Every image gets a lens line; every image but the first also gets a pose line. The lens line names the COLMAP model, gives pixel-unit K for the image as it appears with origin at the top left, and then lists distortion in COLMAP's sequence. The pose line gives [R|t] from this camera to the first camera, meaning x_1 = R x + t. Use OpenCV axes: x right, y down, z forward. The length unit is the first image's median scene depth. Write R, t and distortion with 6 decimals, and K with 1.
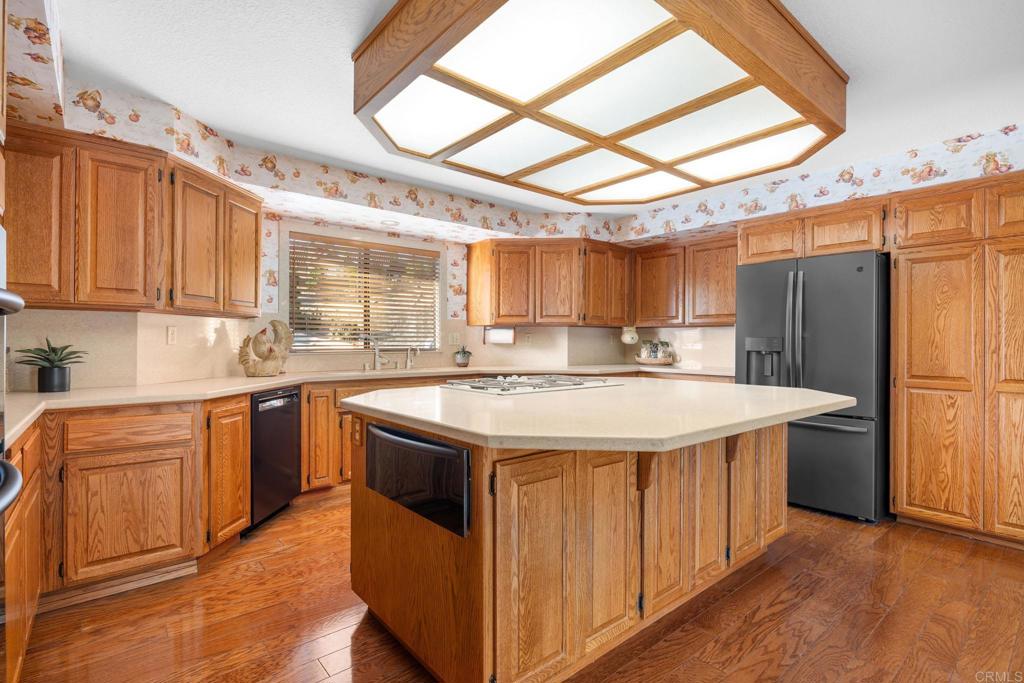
lens RADIAL K [[487.7, 0, 512.0], [0, 487.7, 341.5], [0, 0, 1]] dist [-0.003882, -0.000987]
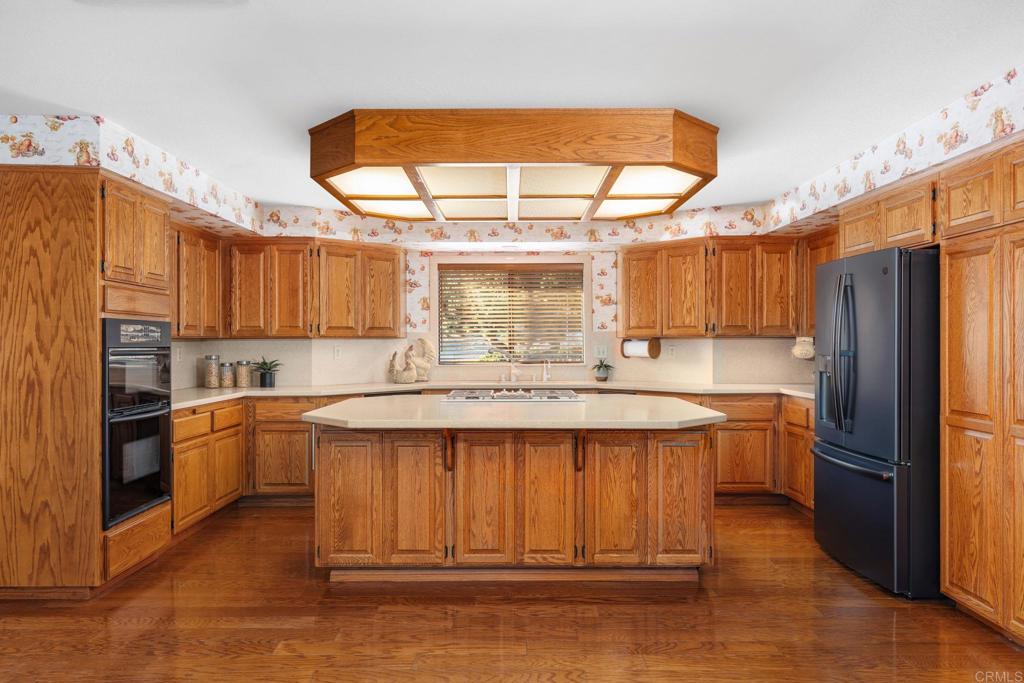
lens RADIAL K [[685.4, 0, 512.0], [0, 685.4, 341.5], [0, 0, 1]] dist [0.000975, -0.004176]
pose [[0.768654, -0.006387, -0.639633, 1.015532], [0.005618, 0.999979, -0.003234, -0.036496], [0.639640, -0.001108, 0.768673, -0.247153]]
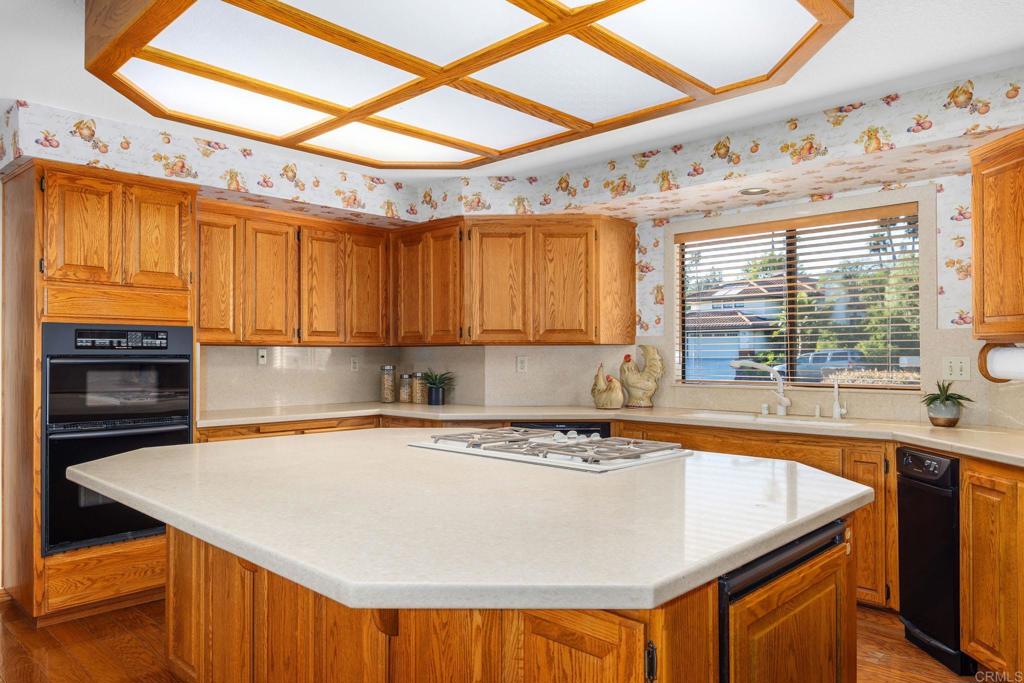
lens RADIAL K [[701.7, 0, 512.0], [0, 701.7, 341.5], [0, 0, 1]] dist [0.005473, -0.003164]
pose [[0.112098, -0.022386, -0.993445, 0.893248], [0.002034, 0.999749, -0.022299, -0.029026], [0.993695, 0.000479, 0.112115, 0.789544]]
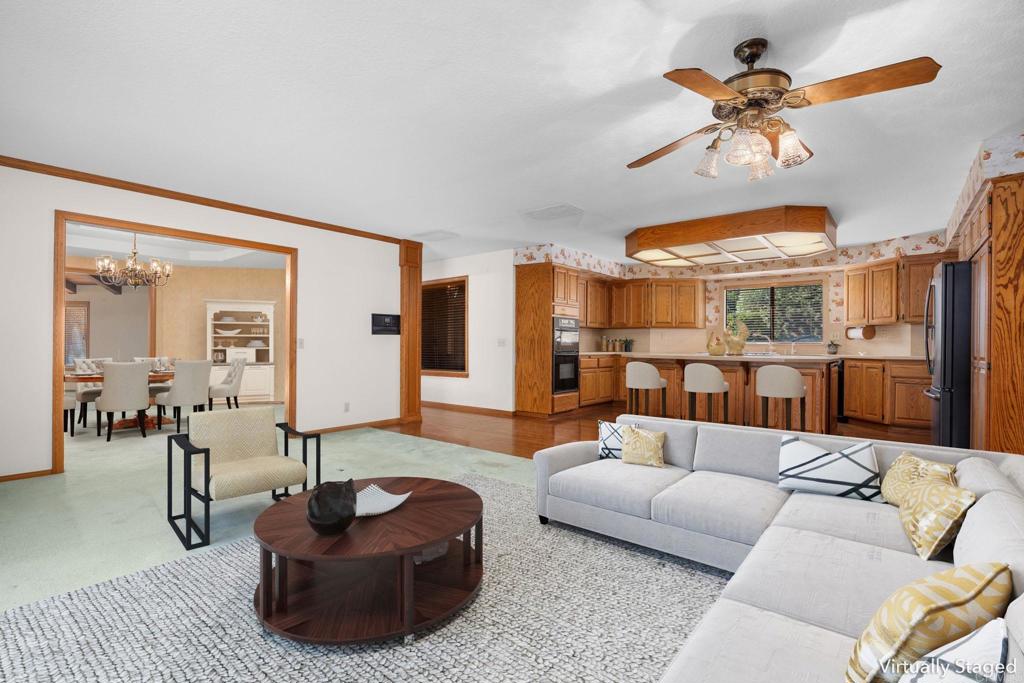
lens RADIAL K [[479.9, 0, 512.0], [0, 479.9, 341.5], [0, 0, 1]] dist [-0.001089, -0.000238]
pose [[0.190197, -0.008038, -0.981713, 1.876204], [-0.006515, 0.999934, -0.009449, 0.052469], [0.981724, 0.008193, 0.190132, -0.404349]]
